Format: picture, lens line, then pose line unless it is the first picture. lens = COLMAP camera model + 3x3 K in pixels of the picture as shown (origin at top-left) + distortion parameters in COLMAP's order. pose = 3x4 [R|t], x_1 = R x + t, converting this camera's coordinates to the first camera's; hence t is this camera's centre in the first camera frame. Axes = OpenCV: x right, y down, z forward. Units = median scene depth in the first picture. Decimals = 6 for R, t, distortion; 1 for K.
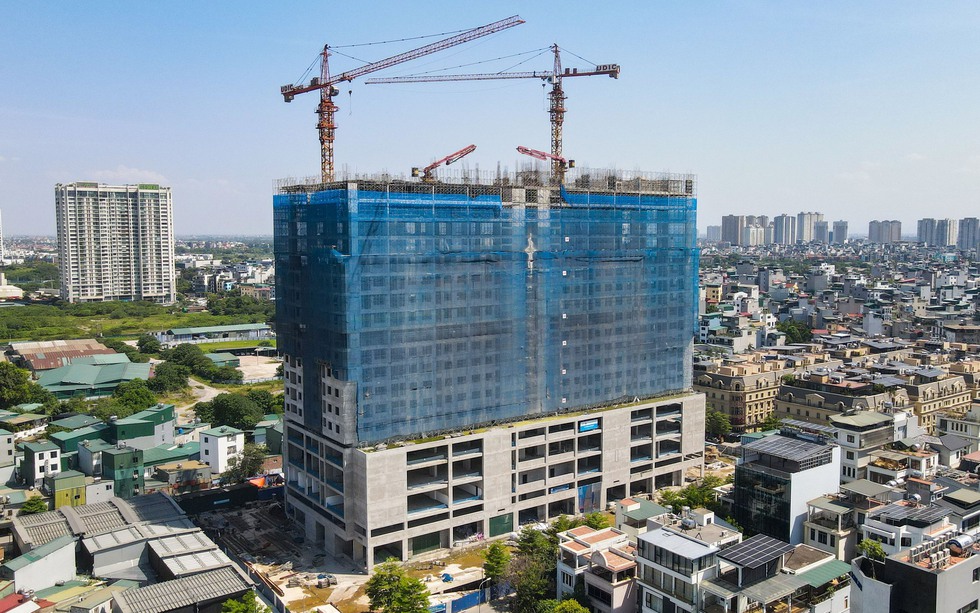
lens RADIAL K [[823.7, 0, 490.0], [0, 823.7, 306.5], [0, 0, 1]] dist [0.004148, 0.003605]
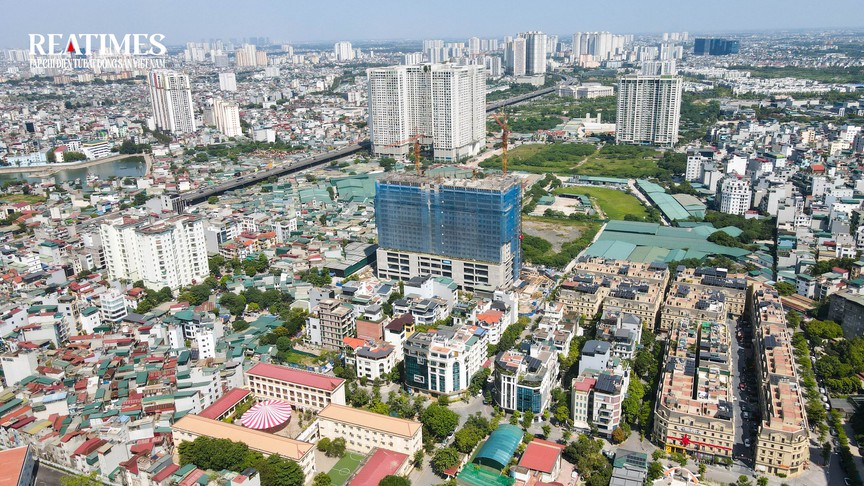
lens RADIAL K [[631.9, 0, 432.0], [0, 631.9, 243.0], [0, 0, 1]] dist [0.004803, 0.002352]
pose [[0.476279, 0.260163, -0.839925, 1.960527], [-0.053745, 0.962054, 0.267515, -0.526067], [0.877650, -0.082270, 0.472188, -0.144141]]
